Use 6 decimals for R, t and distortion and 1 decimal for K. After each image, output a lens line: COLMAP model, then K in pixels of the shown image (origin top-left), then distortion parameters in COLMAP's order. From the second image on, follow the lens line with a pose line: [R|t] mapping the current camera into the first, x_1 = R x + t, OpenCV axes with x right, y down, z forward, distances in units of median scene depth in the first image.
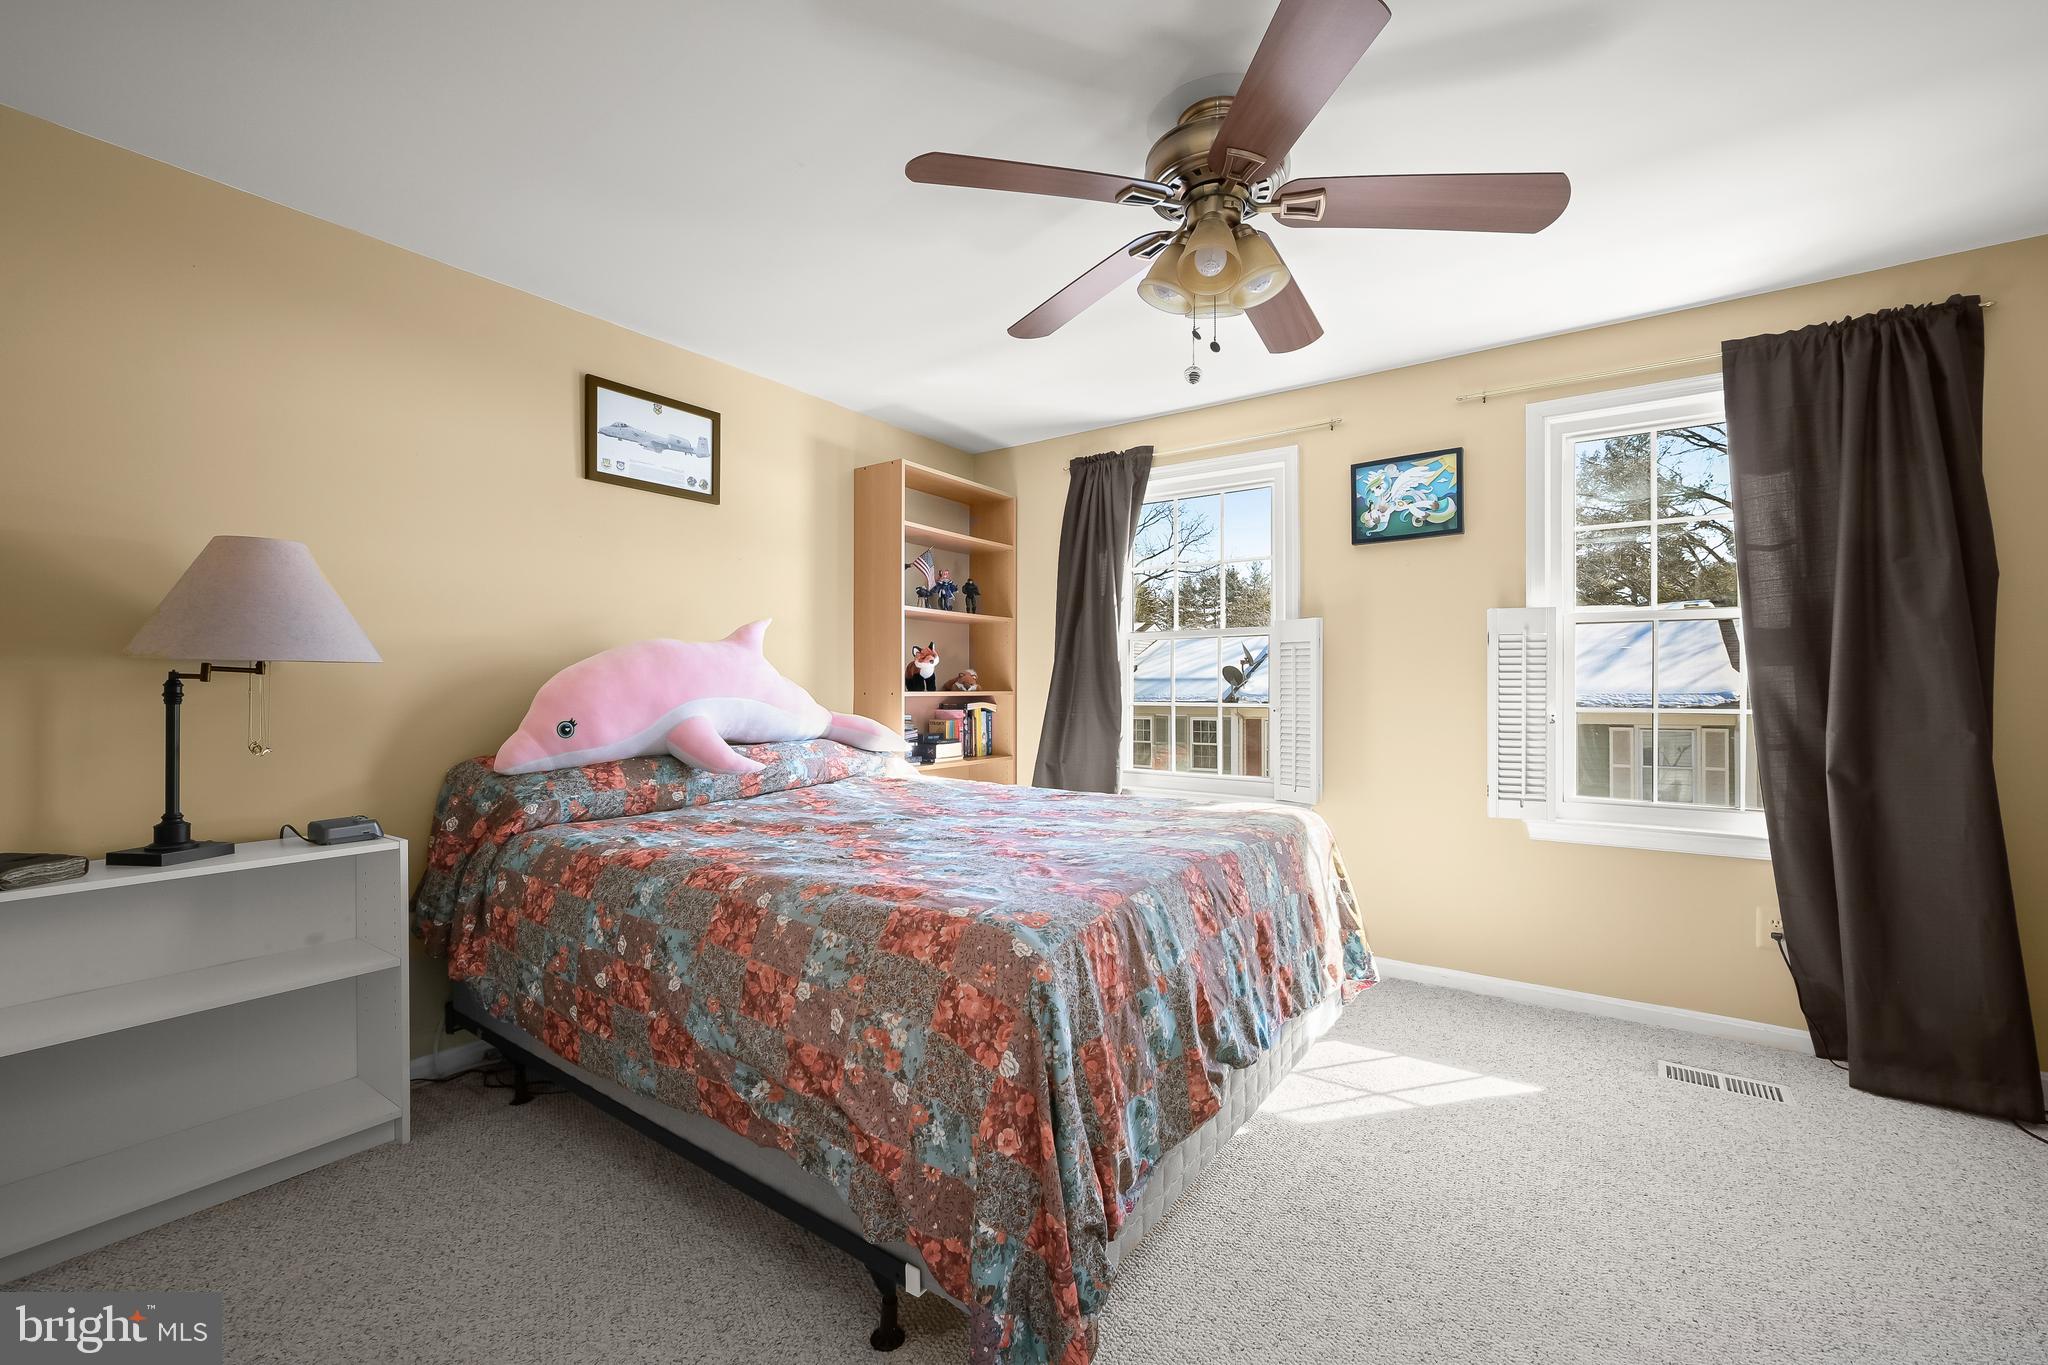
lens RADIAL K [[841.1, 0, 1027.8], [0, 841.1, 693.6], [0, 0, 1]] dist [0.000449, -0.000035]
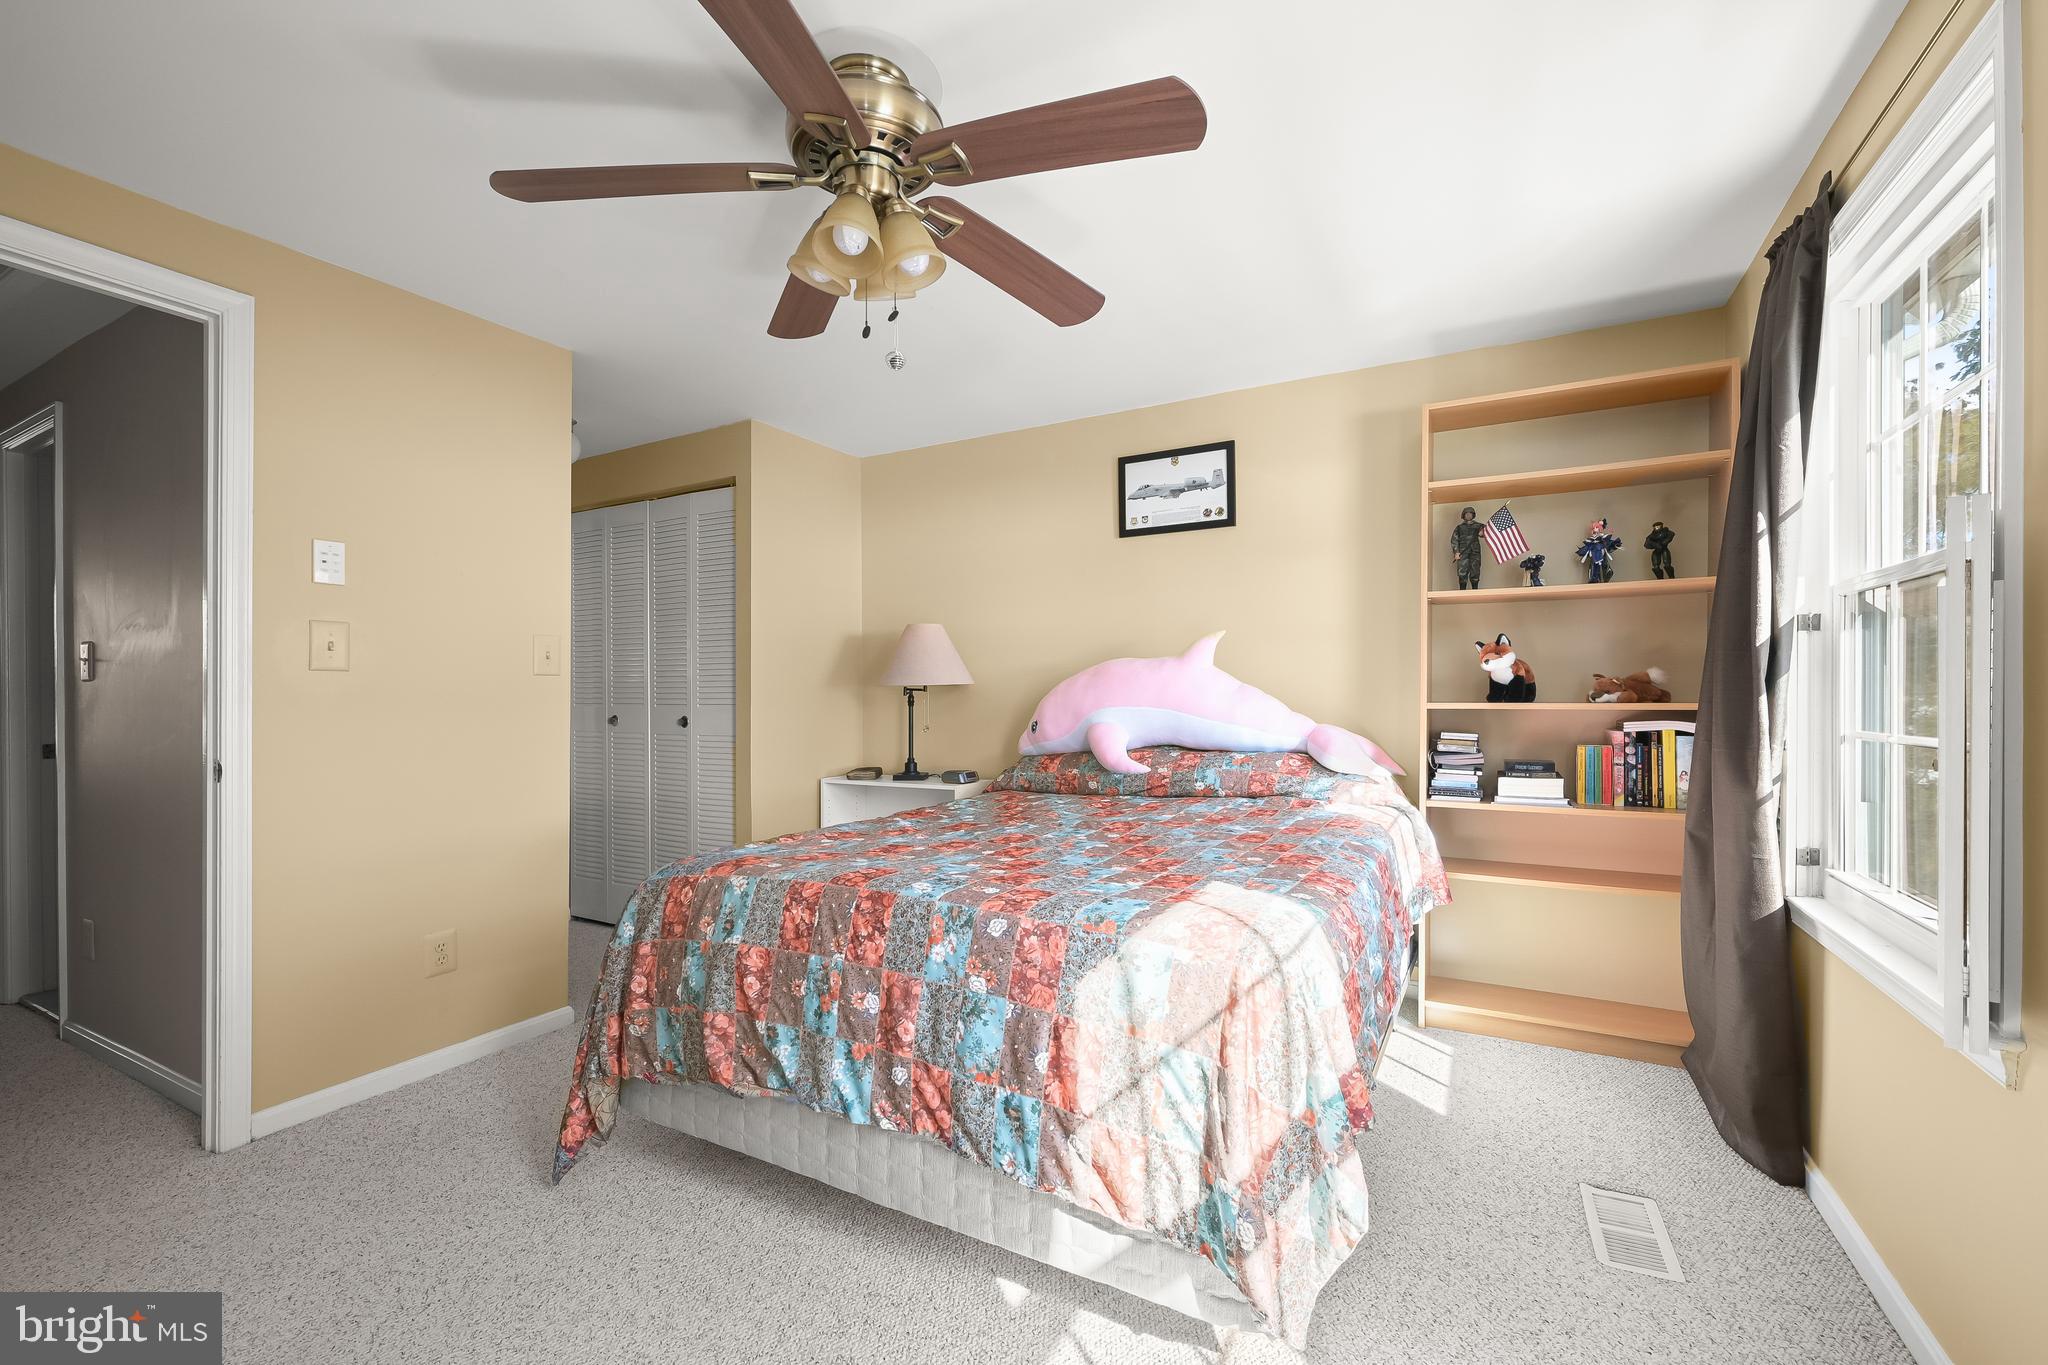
lens RADIAL K [[841.1, 0, 1027.8], [0, 841.1, 693.6], [0, 0, 1]] dist [0.000449, -0.000035]
pose [[0.123239, -0.002168, -0.992375, 0.702549], [-0.003558, 0.999990, -0.002627, -0.008962], [0.992371, 0.003854, 0.123230, 0.650493]]
